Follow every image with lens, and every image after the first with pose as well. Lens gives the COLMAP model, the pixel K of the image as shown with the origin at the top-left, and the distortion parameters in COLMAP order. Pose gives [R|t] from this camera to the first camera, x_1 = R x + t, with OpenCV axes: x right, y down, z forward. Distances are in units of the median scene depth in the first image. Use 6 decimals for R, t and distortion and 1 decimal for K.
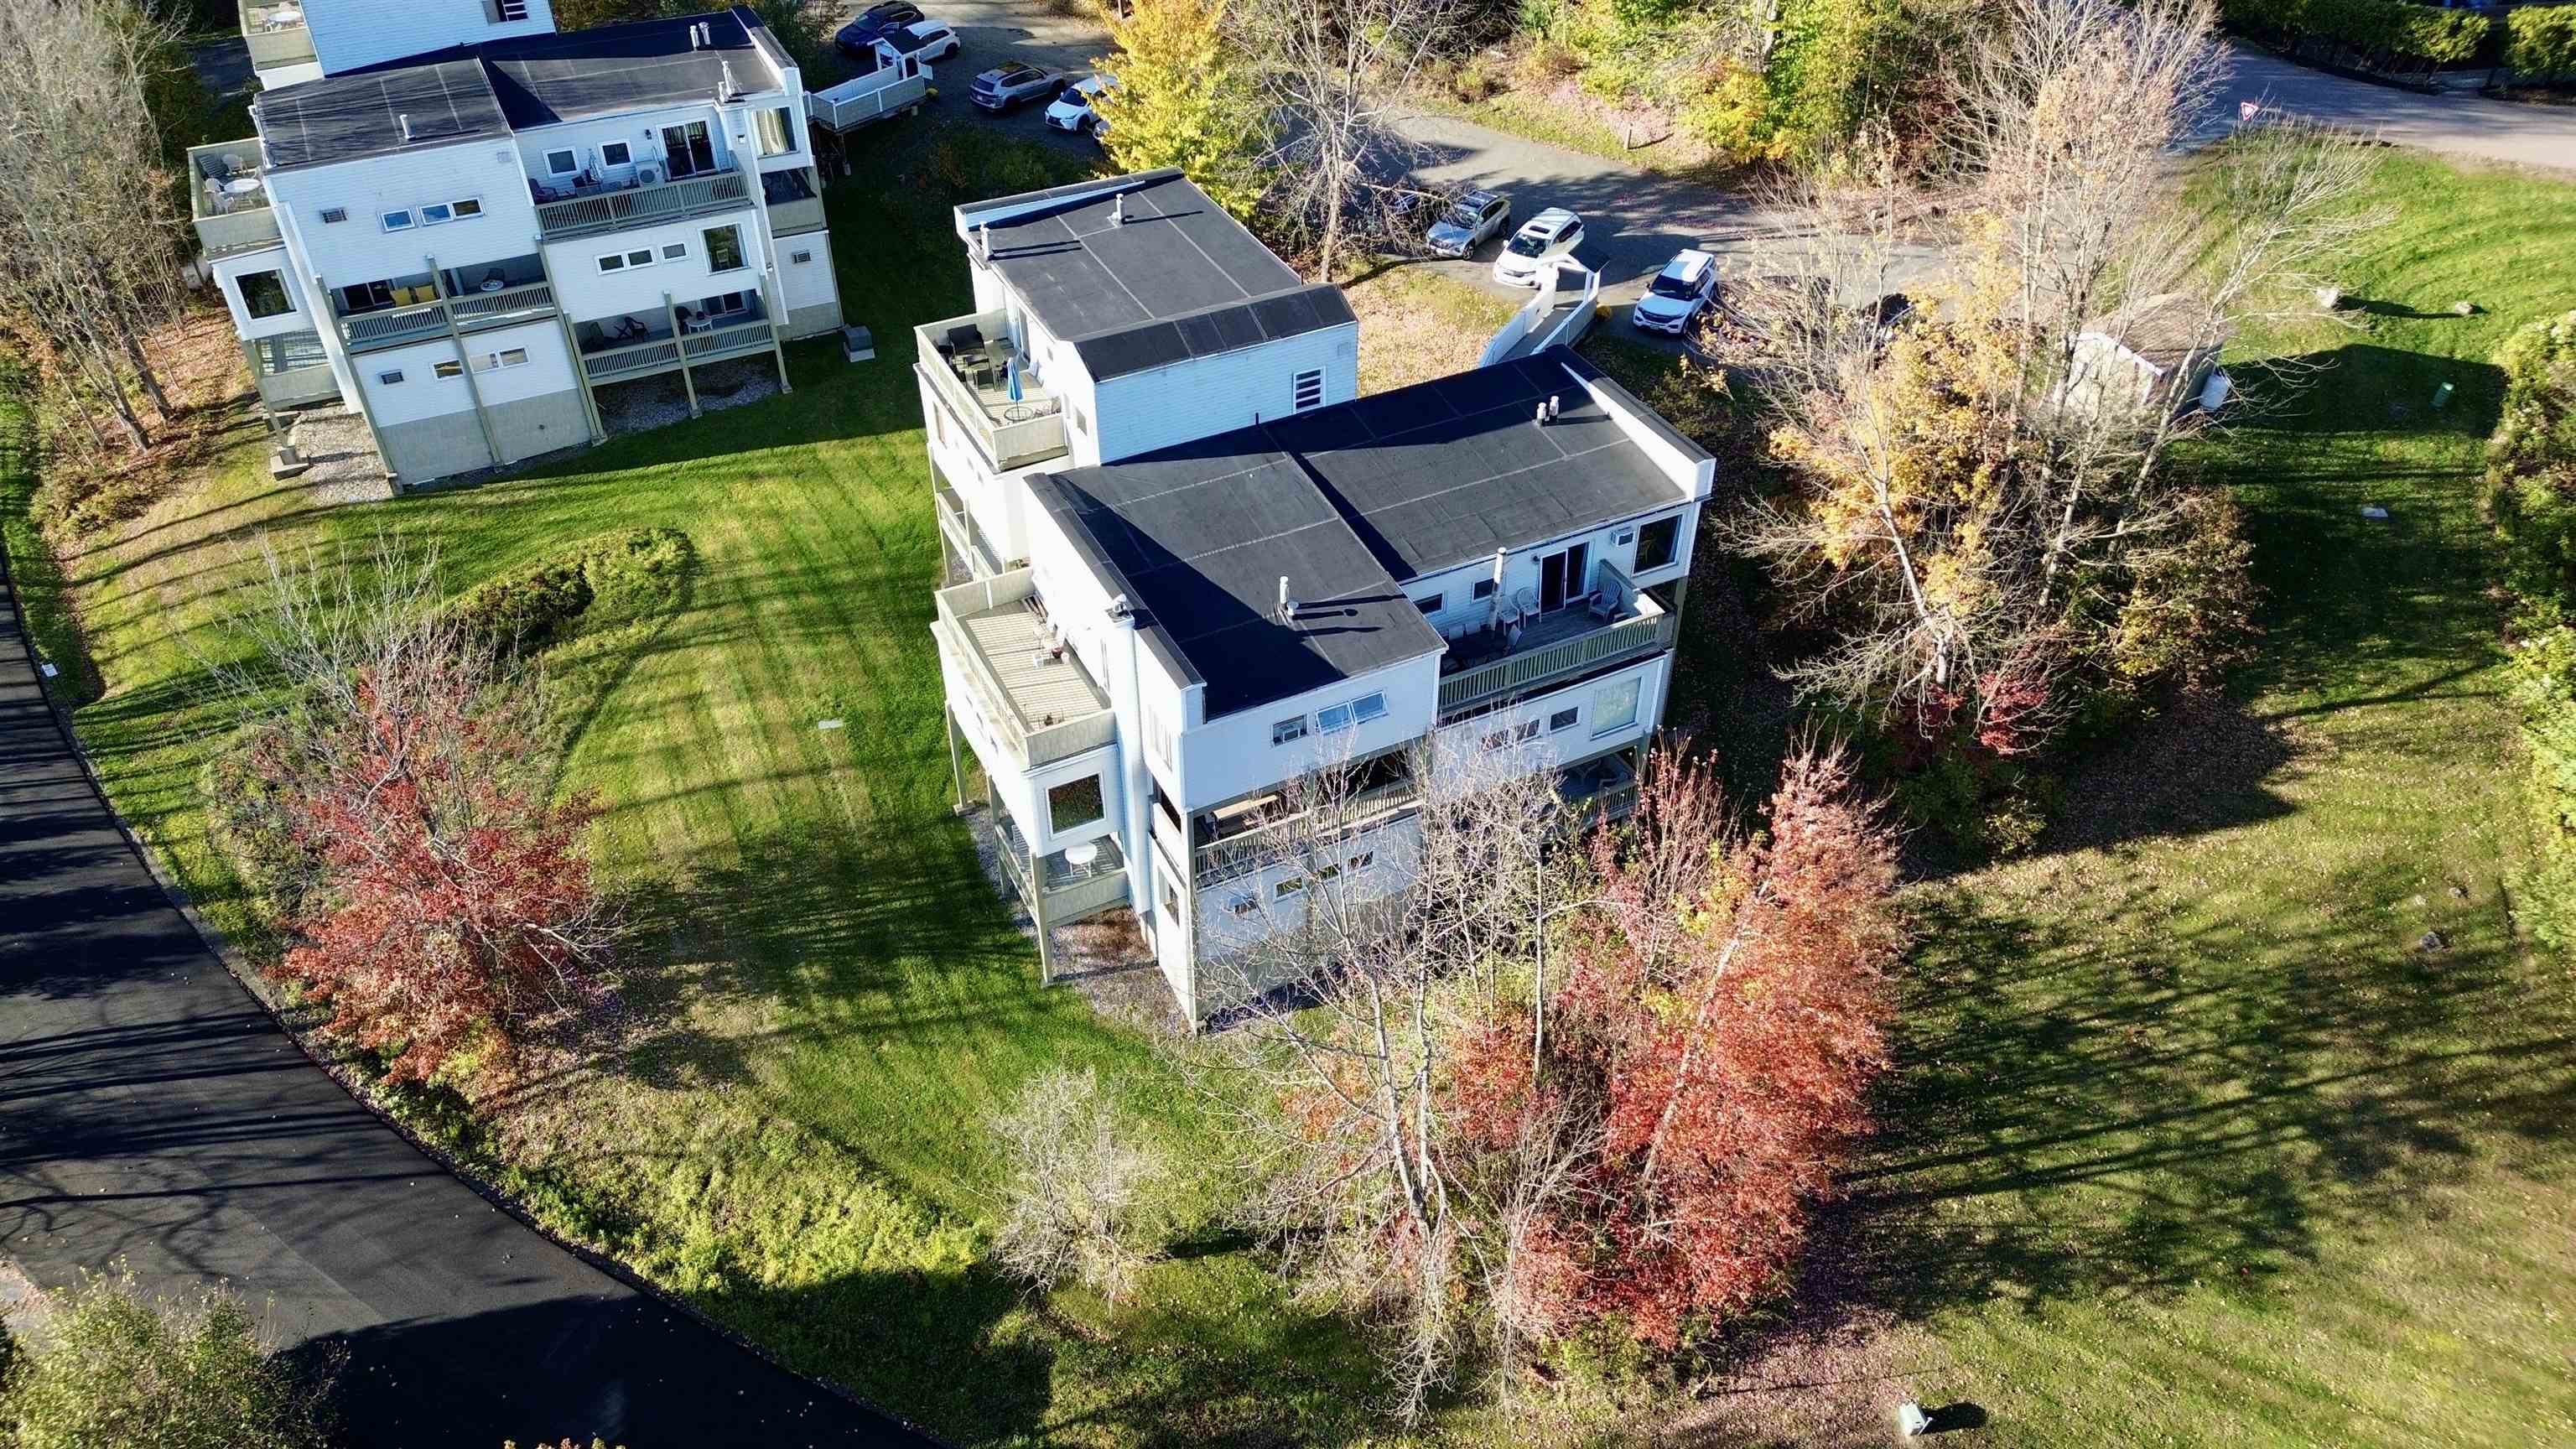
lens RADIAL K [[1812.9, 0, 1288.0], [0, 1812.9, 724.5], [0, 0, 1]] dist [0.060640, -0.050509]
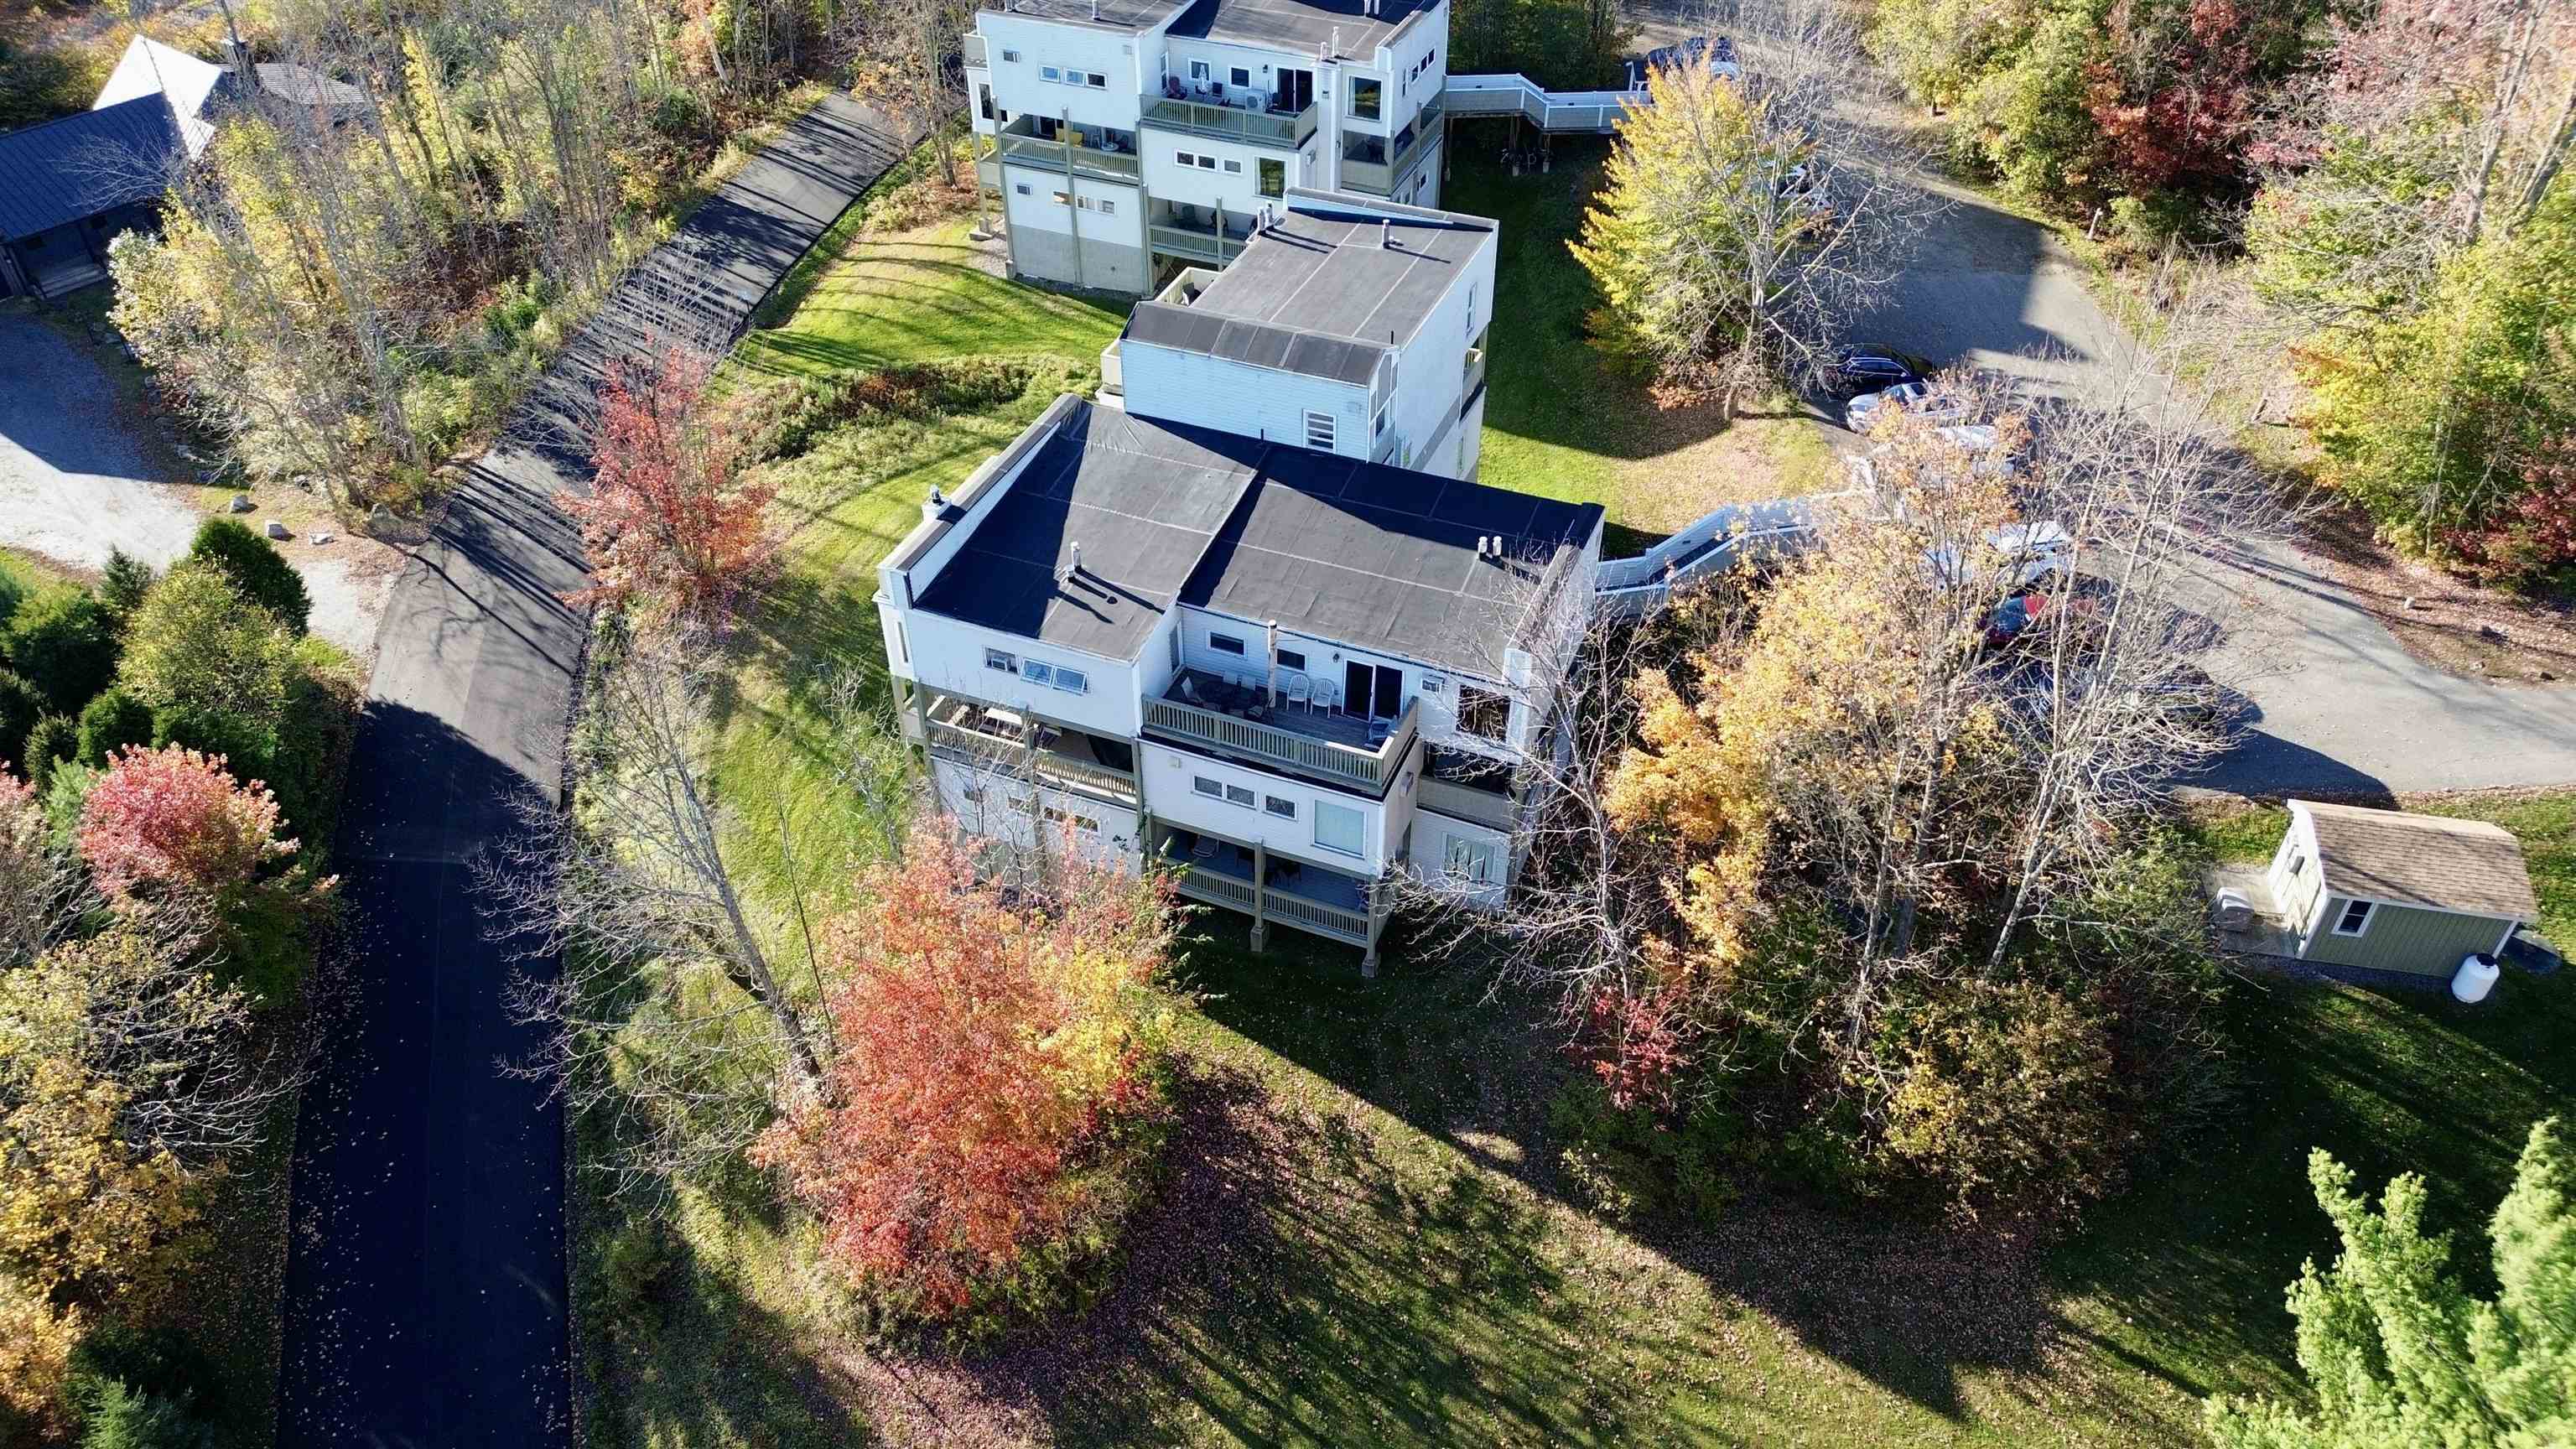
lens RADIAL K [[1812.9, 0, 1288.0], [0, 1812.9, 724.5], [0, 0, 1]] dist [0.060640, -0.050509]
pose [[0.662413, 0.473427, -0.580583, 0.646164], [-0.472730, 0.865374, 0.166296, -0.191143], [0.581150, 0.164303, 0.797038, 0.172716]]
